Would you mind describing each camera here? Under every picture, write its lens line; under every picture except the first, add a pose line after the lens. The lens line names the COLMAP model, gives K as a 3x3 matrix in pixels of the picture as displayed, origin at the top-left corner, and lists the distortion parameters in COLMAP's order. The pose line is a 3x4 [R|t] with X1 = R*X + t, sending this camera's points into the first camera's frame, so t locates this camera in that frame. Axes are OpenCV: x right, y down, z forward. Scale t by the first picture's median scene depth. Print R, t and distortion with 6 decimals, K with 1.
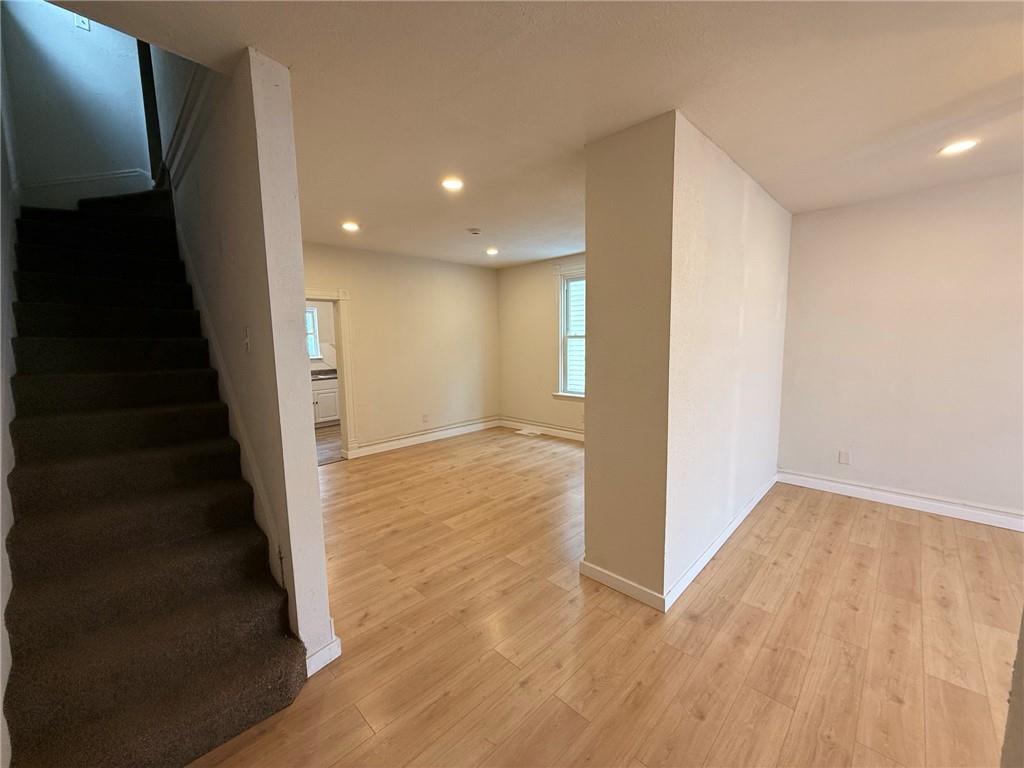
lens RADIAL K [[407.8, 0, 511.4], [0, 407.8, 386.1], [0, 0, 1]] dist [-0.001194, -0.000240]
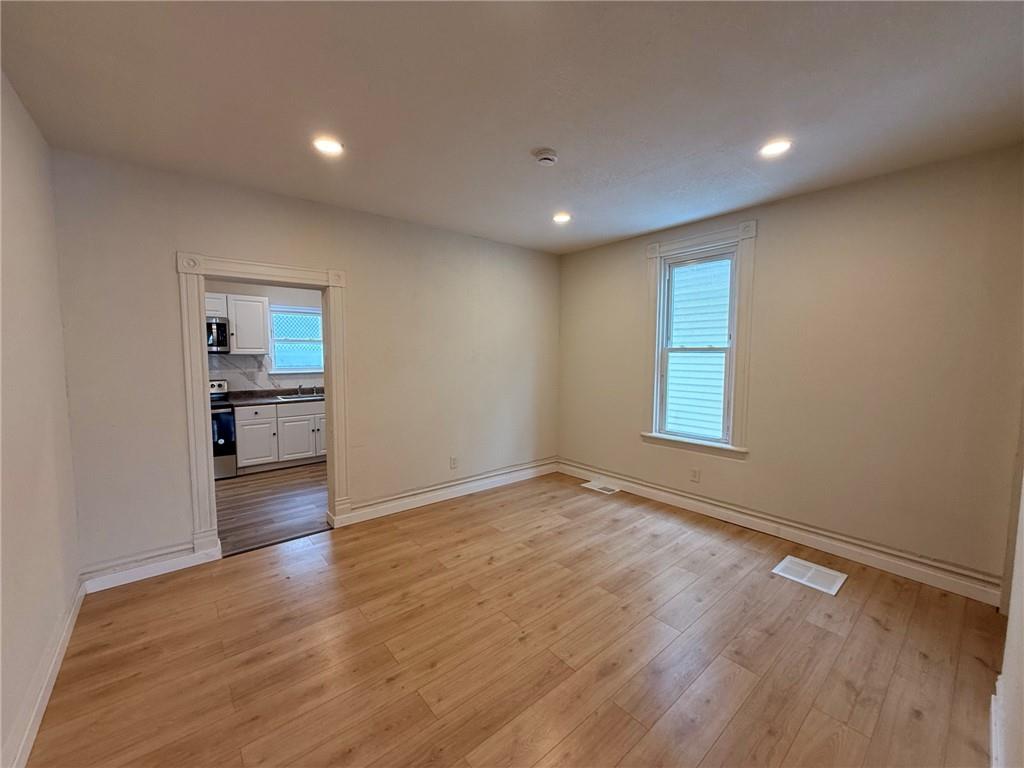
lens RADIAL K [[407.8, 0, 510.6], [0, 407.8, 387.5], [0, 0, 1]] dist [-0.001194, -0.000240]
pose [[0.995022, 0.027808, -0.095701, -0.056817], [-0.030987, 0.999011, -0.031891, -0.032865], [0.094720, 0.034698, 0.994899, 0.342212]]
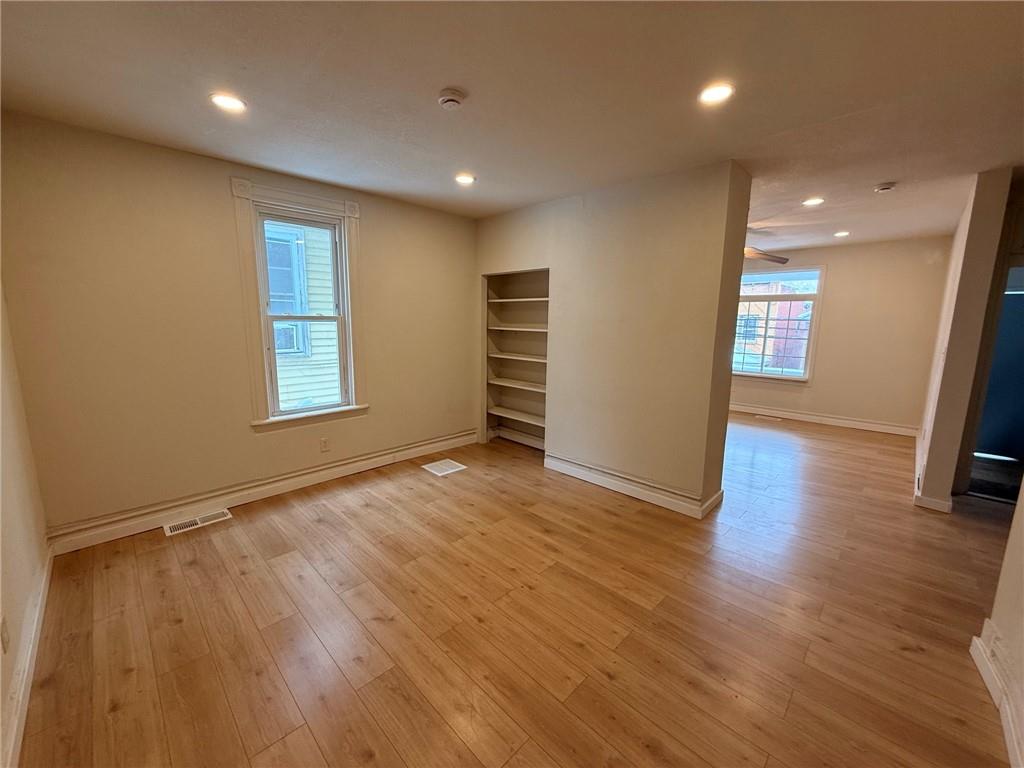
lens RADIAL K [[407.8, 0, 508.2], [0, 407.8, 385.6], [0, 0, 1]] dist [-0.001194, -0.000240]
pose [[0.004493, -0.143408, 0.989653, -0.466275], [0.109228, 0.983812, 0.142066, -0.078128], [-0.994007, 0.107460, 0.020085, 0.725899]]
